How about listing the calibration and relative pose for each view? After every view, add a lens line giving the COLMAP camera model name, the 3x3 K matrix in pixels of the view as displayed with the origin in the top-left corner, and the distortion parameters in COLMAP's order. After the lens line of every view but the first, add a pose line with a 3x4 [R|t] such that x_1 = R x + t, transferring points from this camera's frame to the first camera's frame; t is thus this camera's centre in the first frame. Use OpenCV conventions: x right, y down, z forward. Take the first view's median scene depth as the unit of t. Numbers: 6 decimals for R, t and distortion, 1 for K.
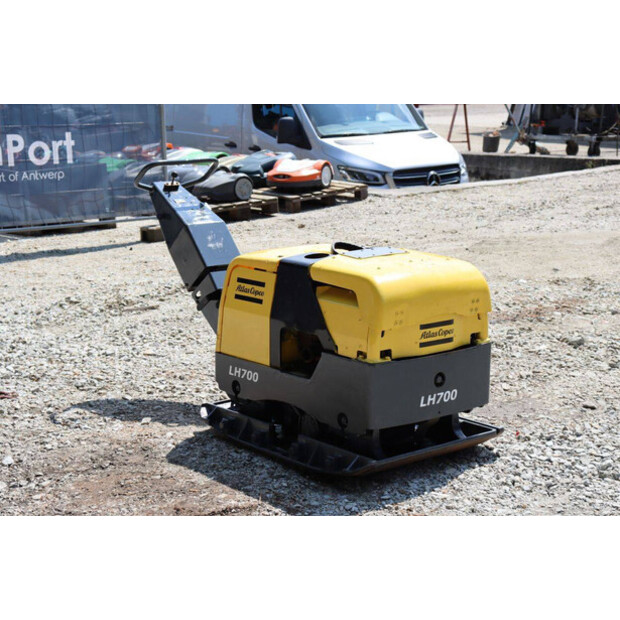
lens RADIAL K [[1253.7, 0, 311.0], [0, 1253.7, 319.3], [0, 0, 1]] dist [0.288210, 0.083846]
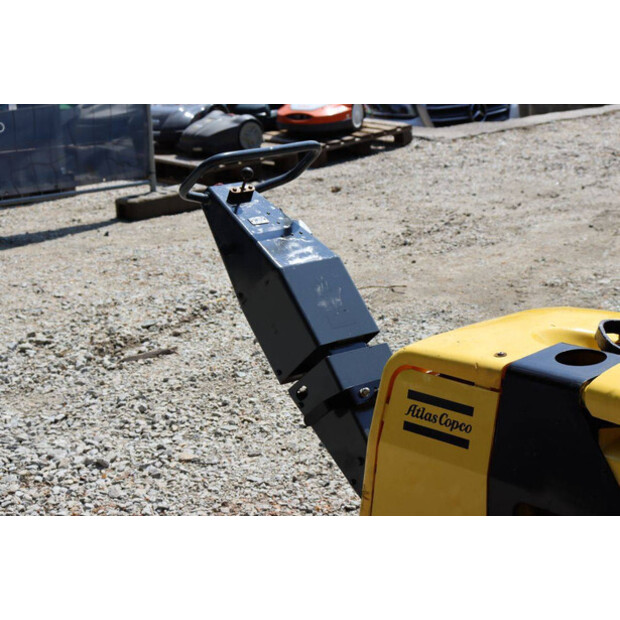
lens RADIAL K [[1423.8, 0, 313.0], [0, 1423.8, 311.0], [0, 0, 1]] dist [0.327720, 0.878878]
pose [[0.999050, -0.020042, 0.038707, -0.079737], [0.018294, 0.998820, 0.044988, -0.061801], [-0.039563, -0.044237, 0.998237, 0.269850]]
